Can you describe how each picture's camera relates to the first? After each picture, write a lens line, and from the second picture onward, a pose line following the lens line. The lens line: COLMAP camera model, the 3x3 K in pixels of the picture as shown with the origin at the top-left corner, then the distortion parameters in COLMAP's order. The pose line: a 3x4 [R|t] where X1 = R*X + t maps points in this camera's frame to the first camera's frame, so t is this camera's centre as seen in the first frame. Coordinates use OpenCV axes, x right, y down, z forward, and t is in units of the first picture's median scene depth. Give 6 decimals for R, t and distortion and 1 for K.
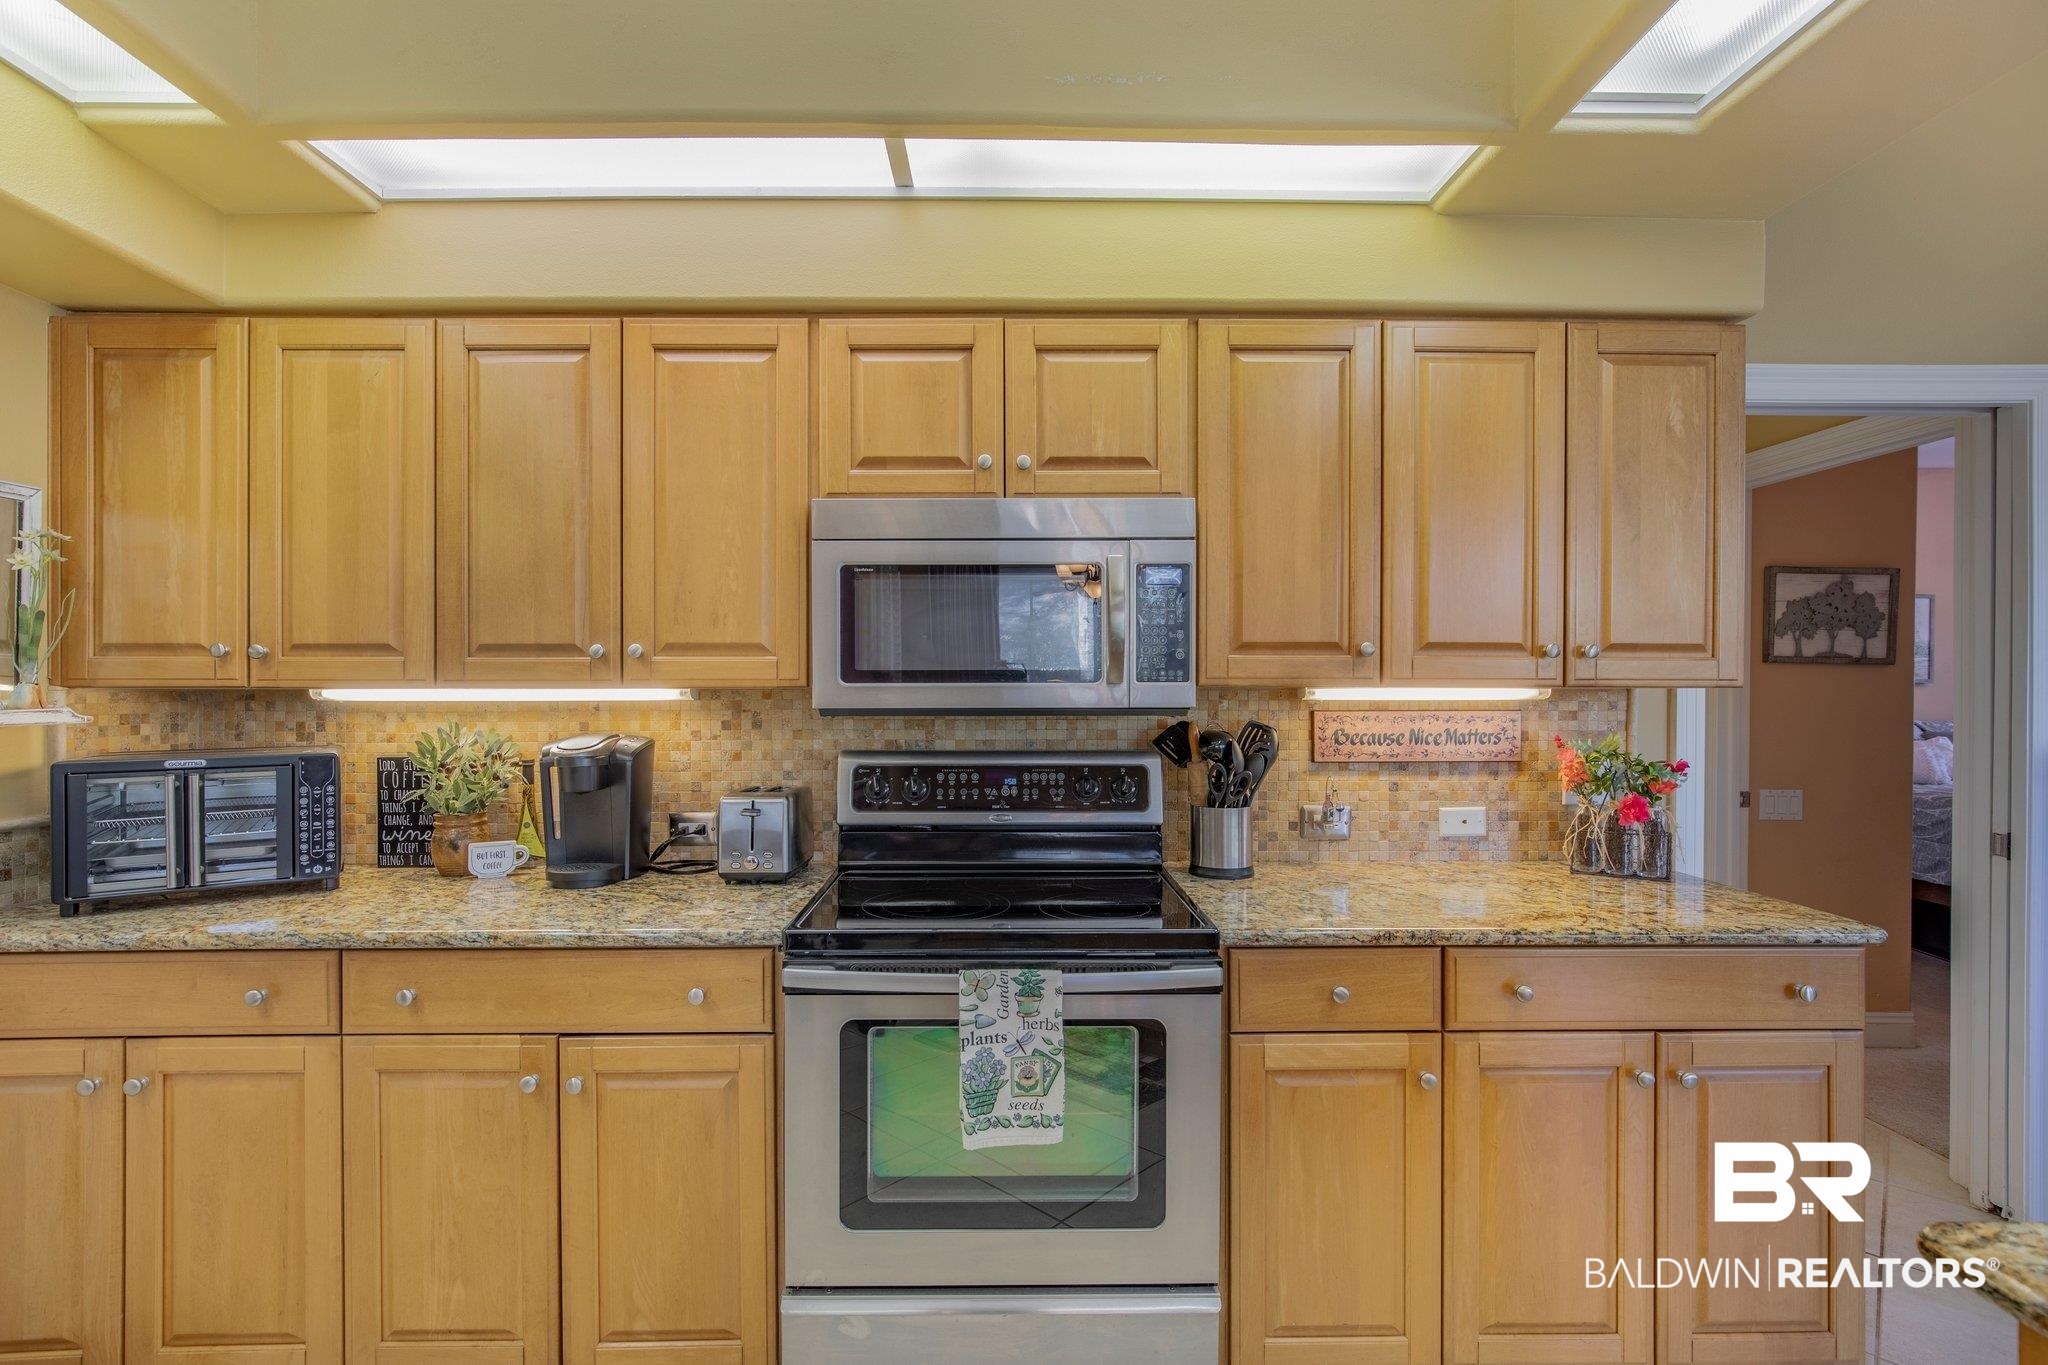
lens RADIAL K [[943.1, 0, 1034.5], [0, 943.1, 678.4], [0, 0, 1]] dist [-0.000537, 0.000192]
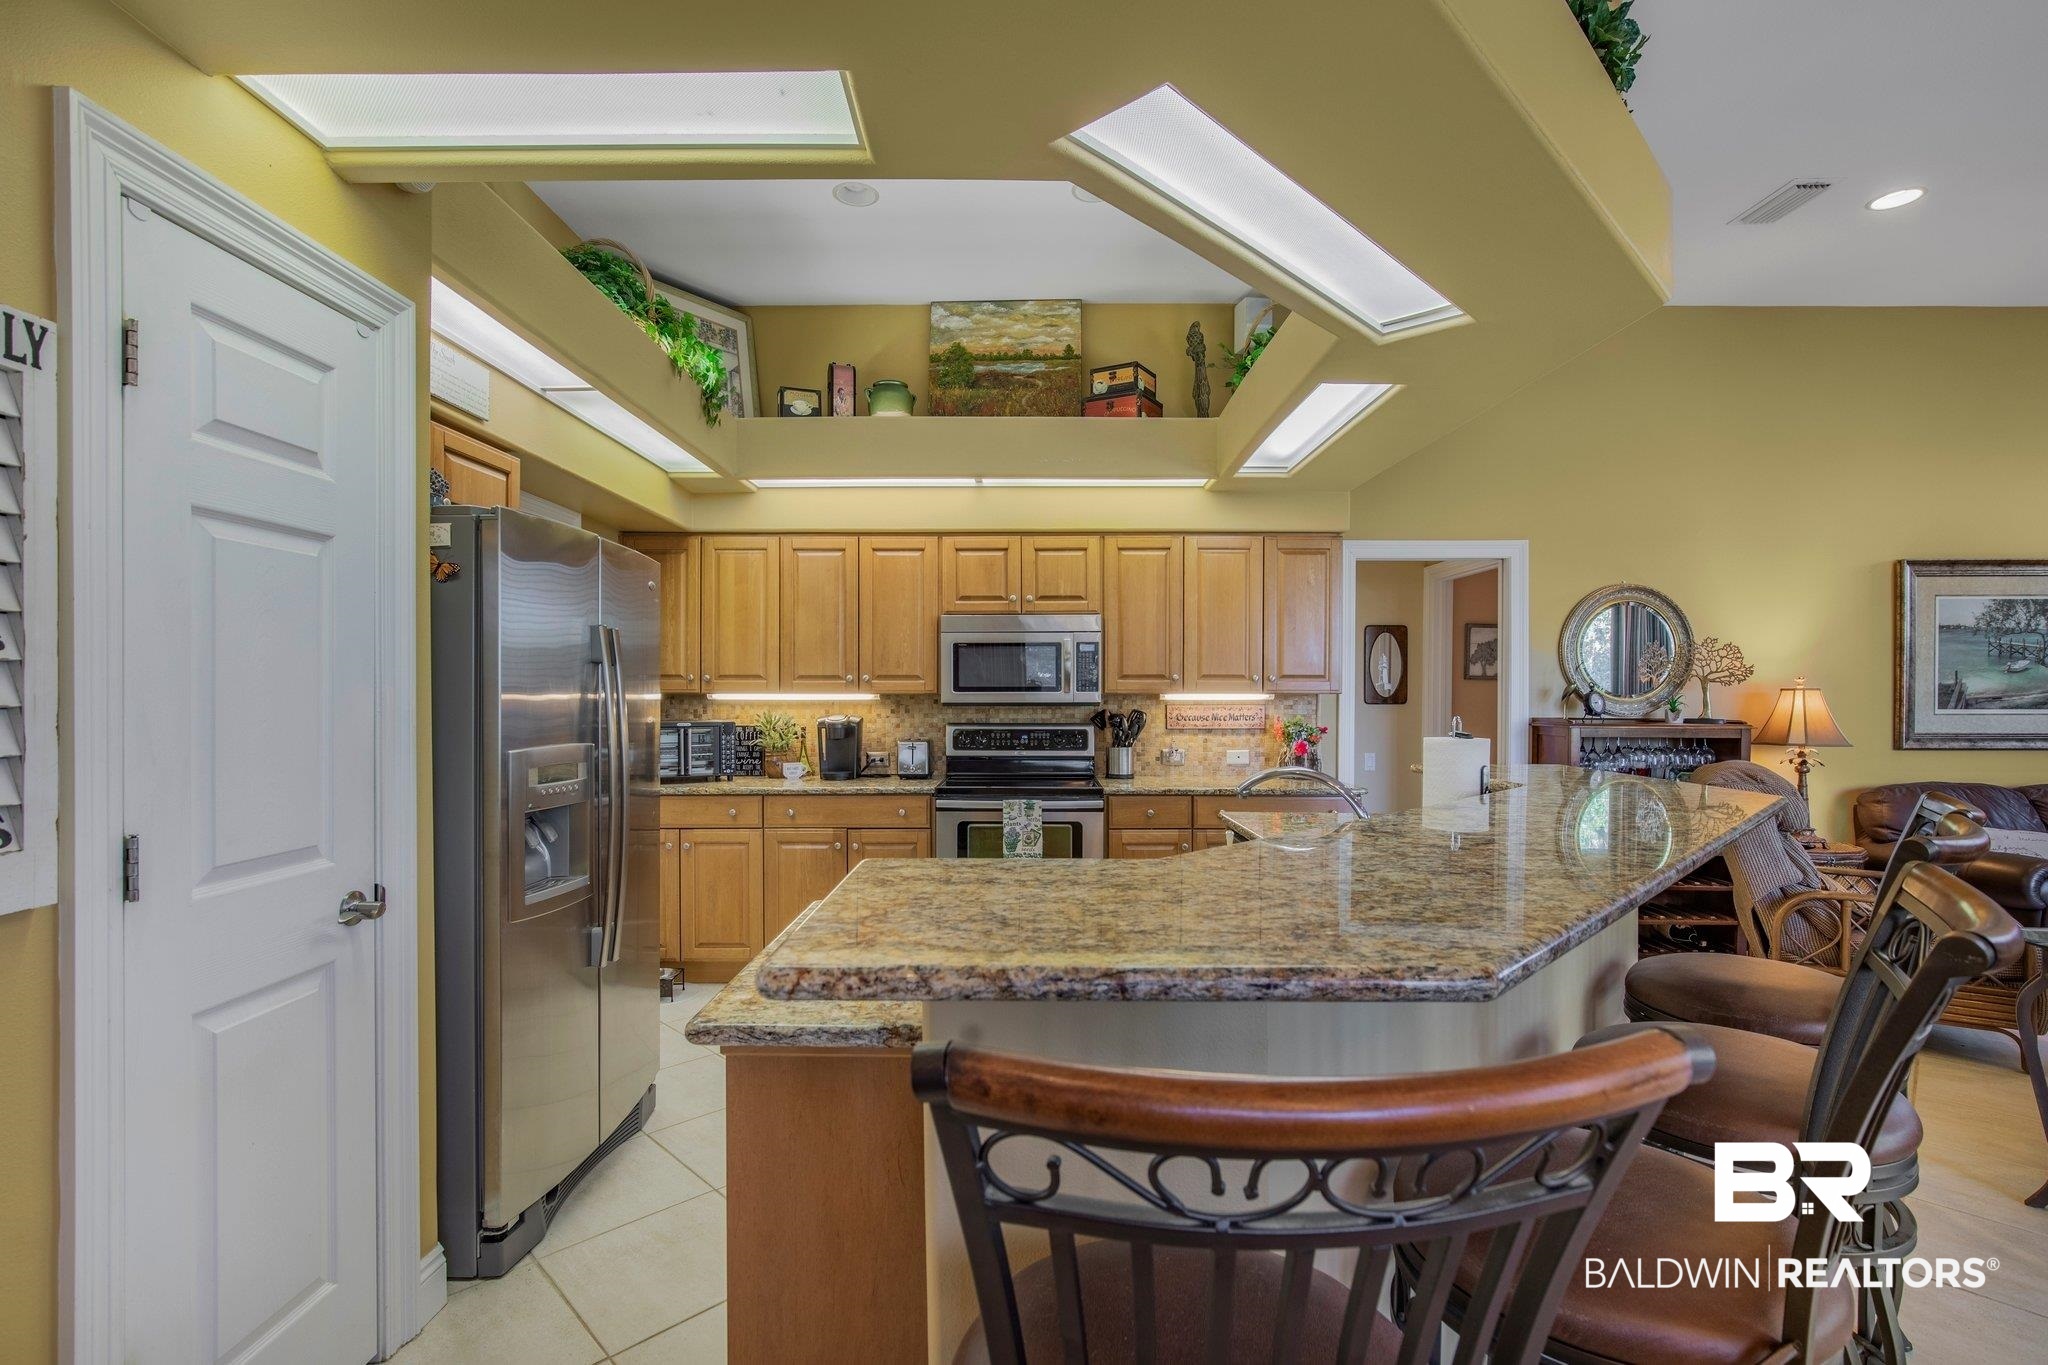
lens RADIAL K [[986.3, 0, 1024.0], [0, 986.3, 682.5], [0, 0, 1]] dist [-0.003748, -0.000457]
pose [[0.999048, 0.000302, -0.043628, 0.077788], [-0.000362, 0.999999, -0.001353, -0.014495], [0.043628, 0.001367, 0.999047, -1.380393]]
